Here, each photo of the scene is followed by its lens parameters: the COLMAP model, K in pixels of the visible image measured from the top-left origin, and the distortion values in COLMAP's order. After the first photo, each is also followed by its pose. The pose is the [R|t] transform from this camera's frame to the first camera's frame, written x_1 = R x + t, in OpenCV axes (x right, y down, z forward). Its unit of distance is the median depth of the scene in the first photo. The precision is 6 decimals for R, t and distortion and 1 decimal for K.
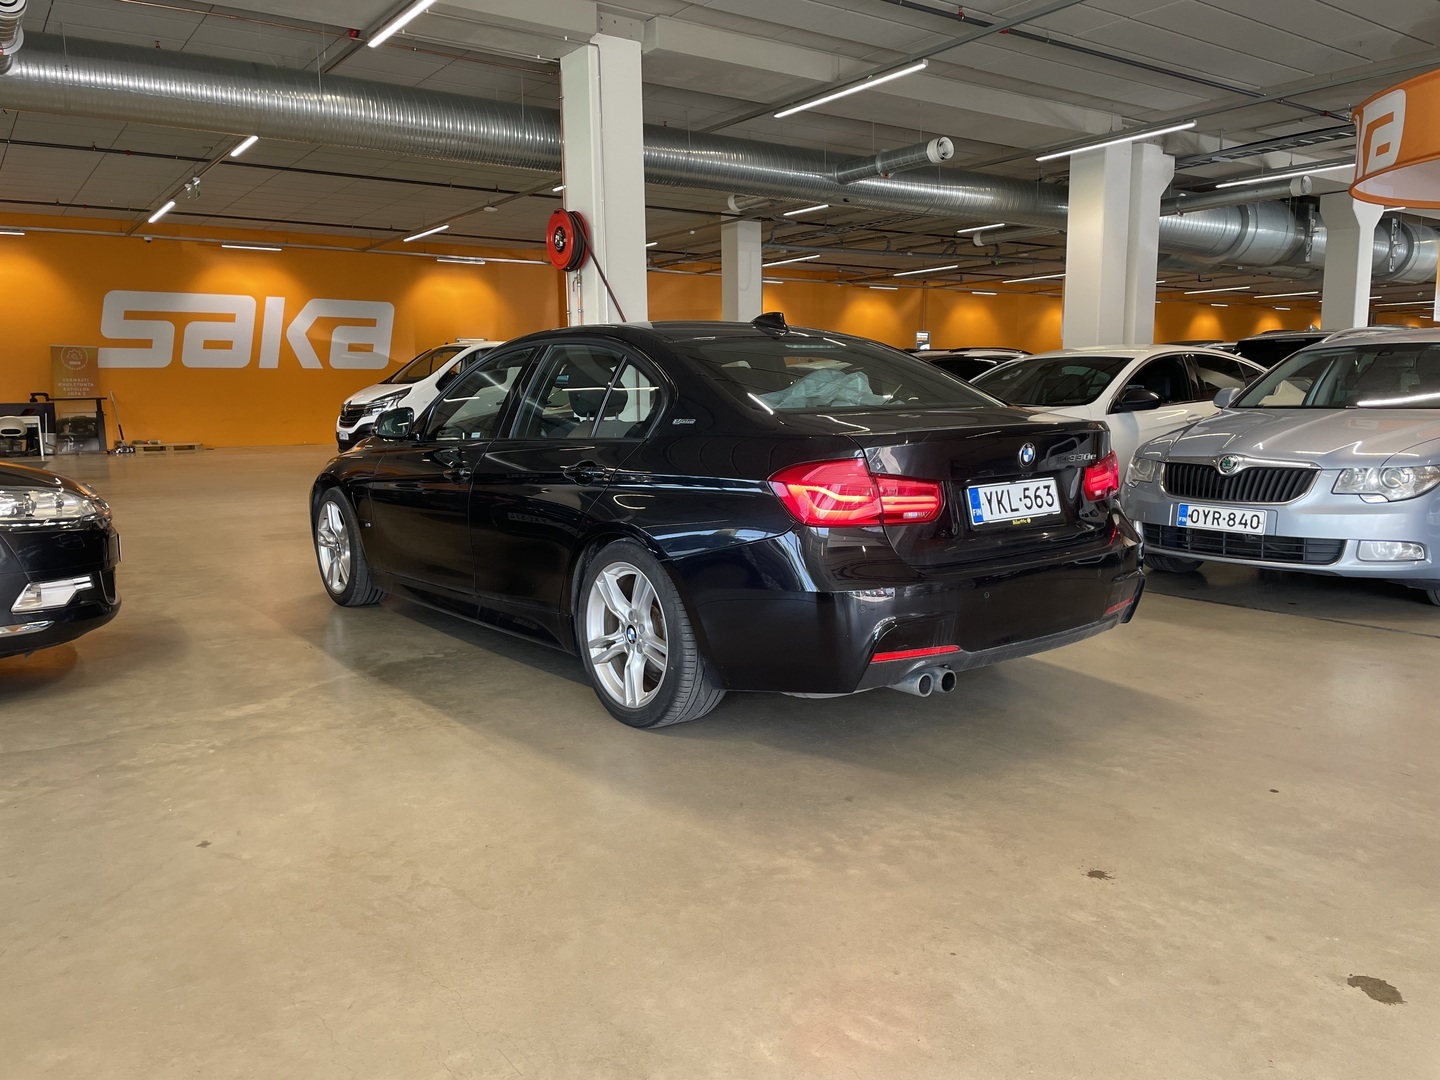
lens RADIAL K [[1086.0, 0, 729.3], [0, 1086.0, 538.0], [0, 0, 1]] dist [0.094511, -0.124818]
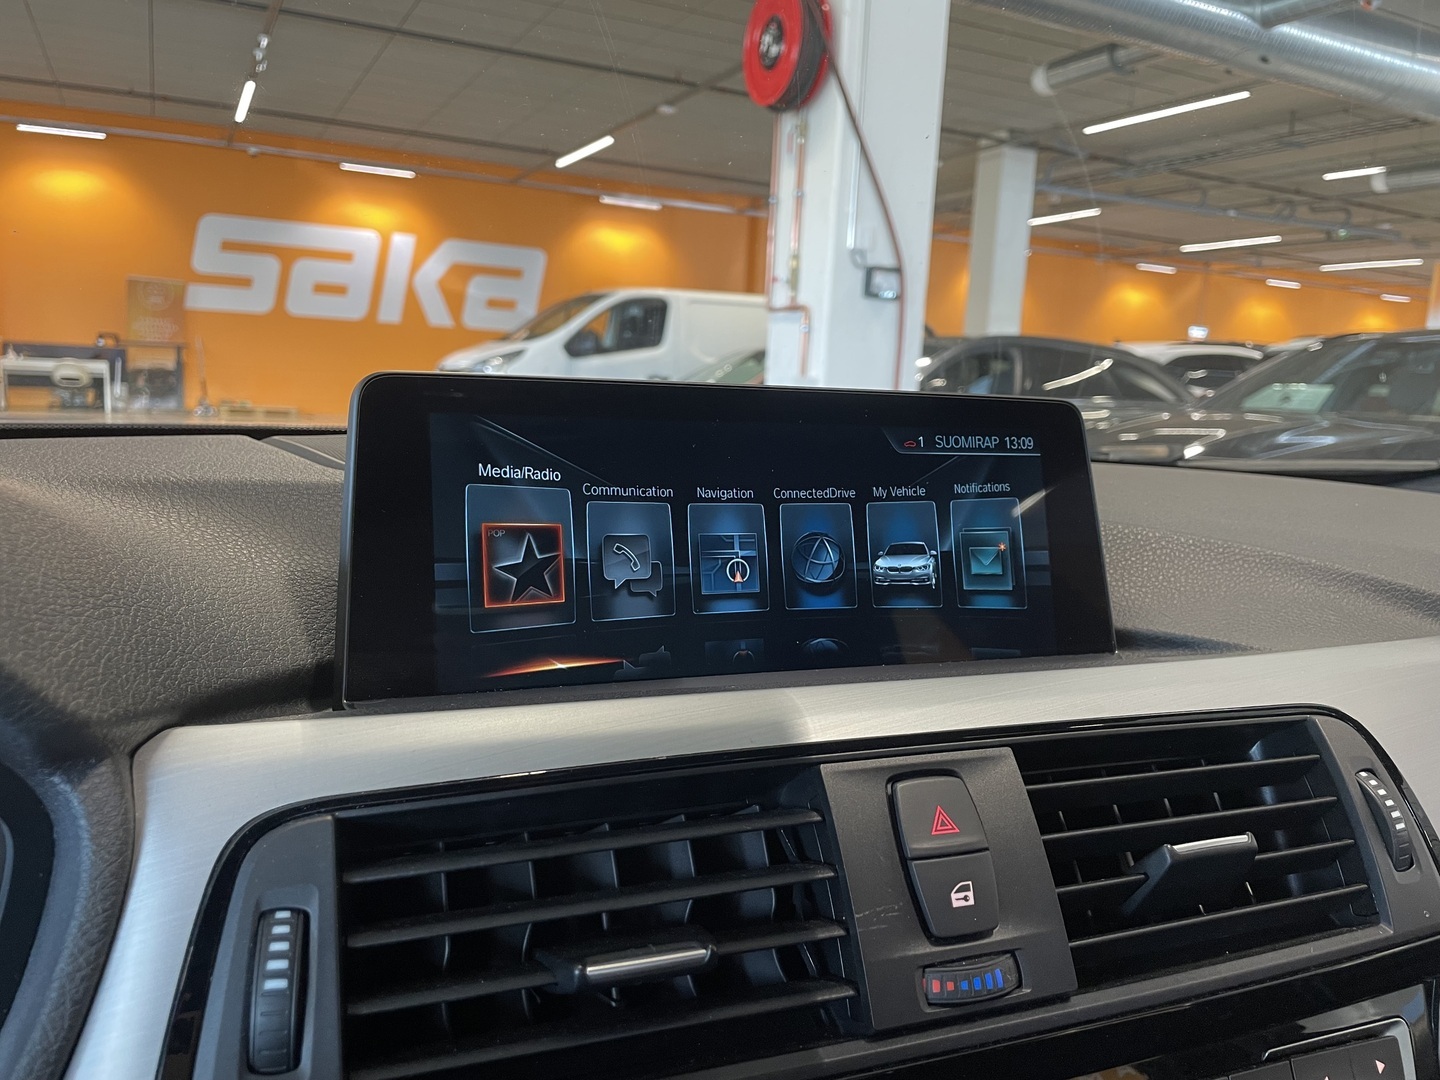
lens RADIAL K [[1085.8, 0, 739.0], [0, 1085.8, 541.1], [0, 0, 1]] dist [0.093210, -0.122138]
pose [[0.986516, 0.083724, -0.140630, -0.039934], [-0.082349, 0.996482, 0.015576, -0.029263], [0.141439, -0.003785, 0.989940, 0.251352]]
